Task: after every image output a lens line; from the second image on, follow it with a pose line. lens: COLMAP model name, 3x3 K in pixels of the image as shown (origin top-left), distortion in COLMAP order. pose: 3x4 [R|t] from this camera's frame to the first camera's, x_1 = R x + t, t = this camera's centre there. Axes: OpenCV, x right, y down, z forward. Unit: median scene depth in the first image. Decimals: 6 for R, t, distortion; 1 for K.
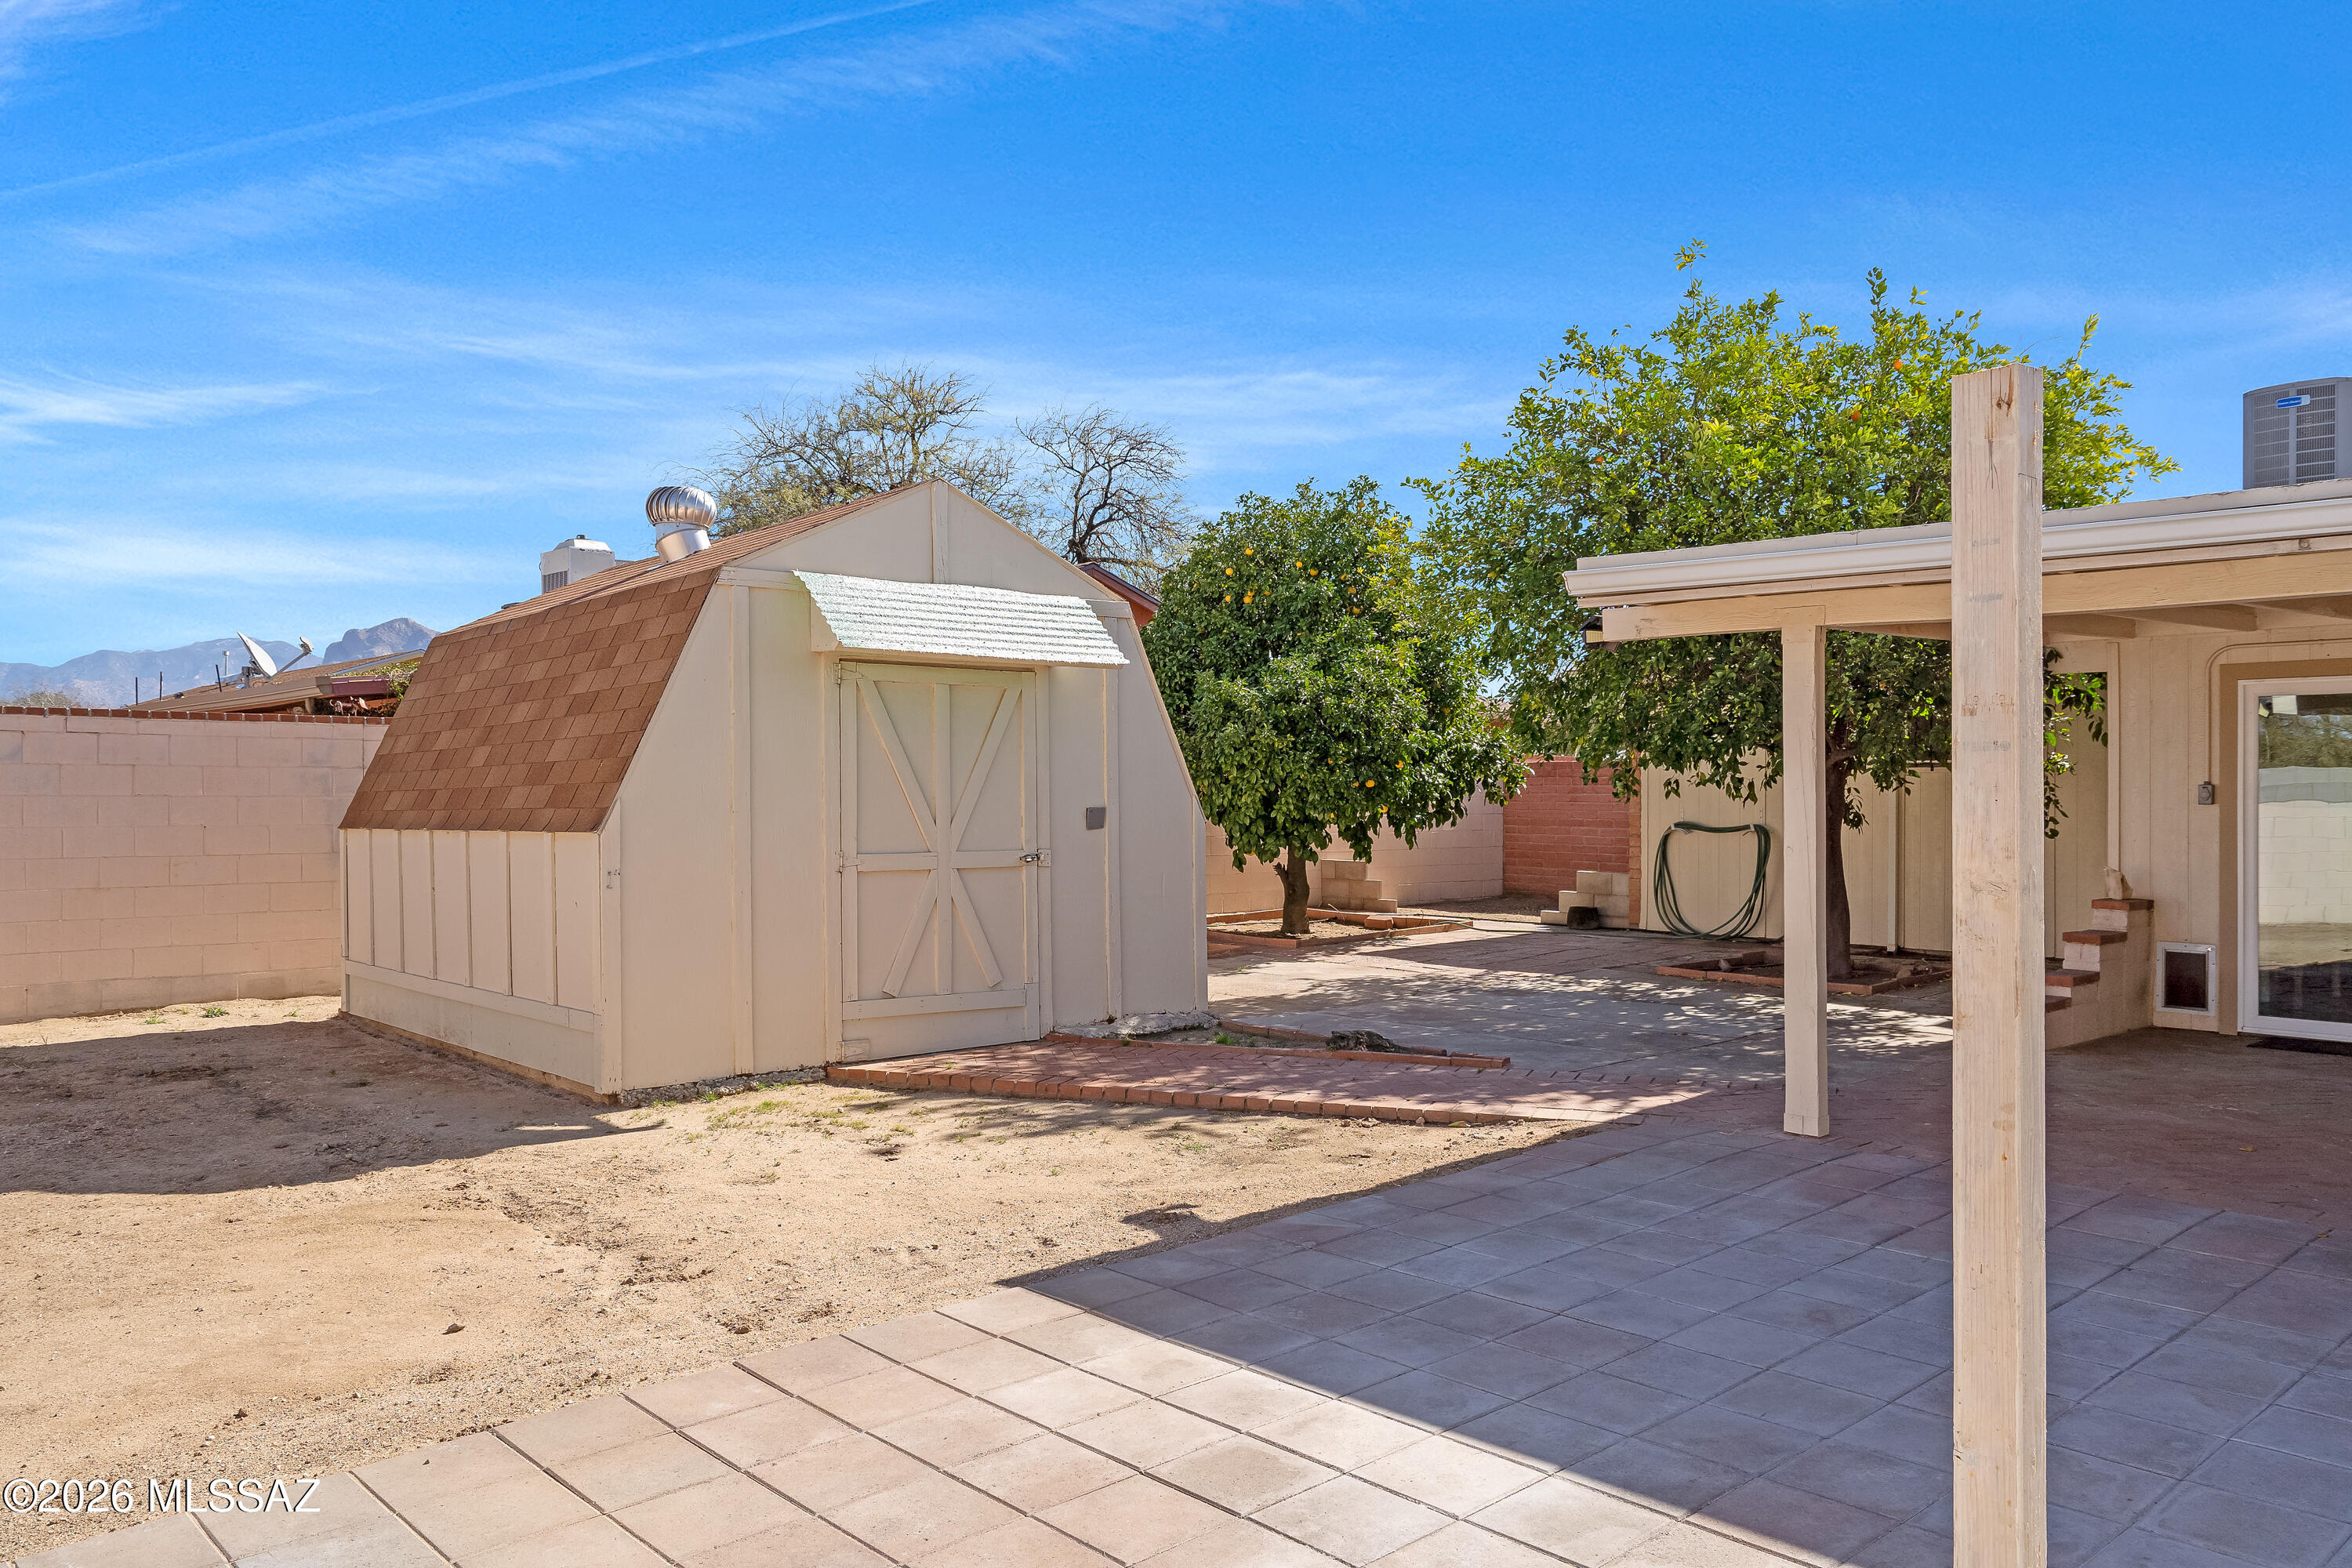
lens RADIAL K [[1701.2, 0, 1176.0], [0, 1701.2, 784.0], [0, 0, 1]] dist [-0.005335, 0.001670]
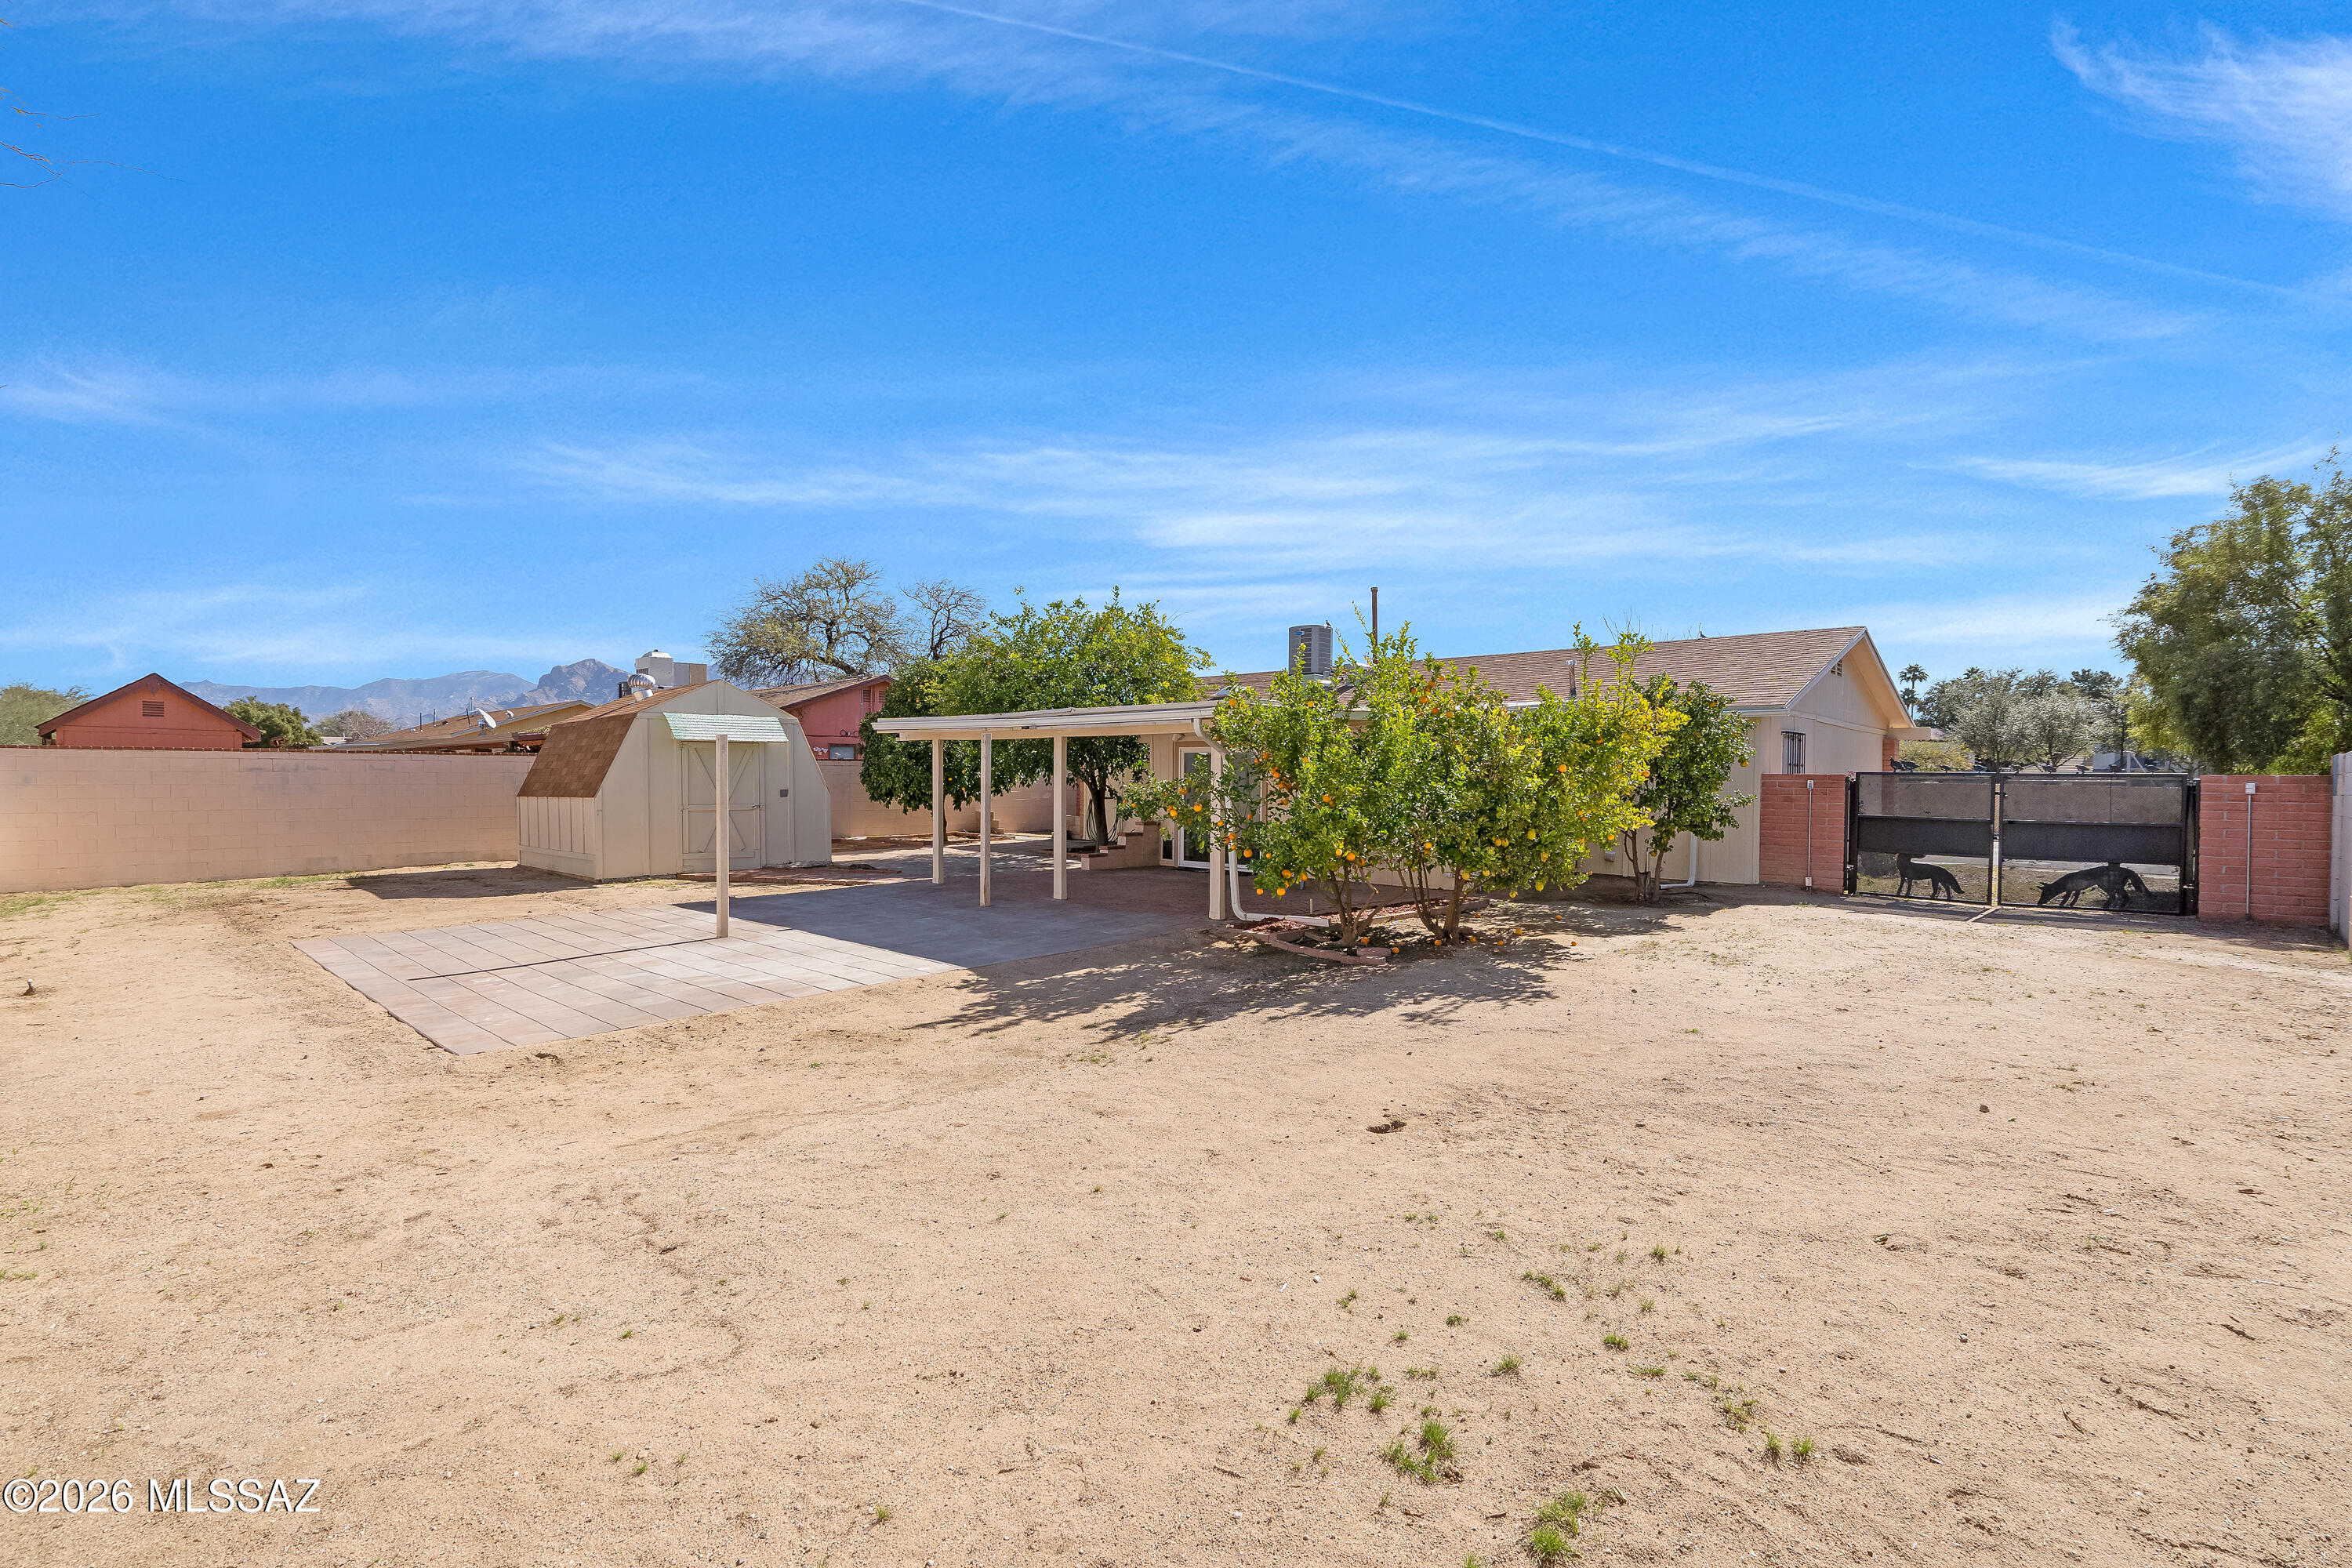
lens RADIAL K [[1091.4, 0, 1168.9], [0, 1091.4, 795.2], [0, 0, 1]] dist [0.000495, 0.000515]
pose [[0.998324, 0.001350, 0.057859, 0.471455], [-0.002727, 0.999715, 0.023723, -0.021117], [-0.057810, -0.023841, 0.998043, -0.843725]]
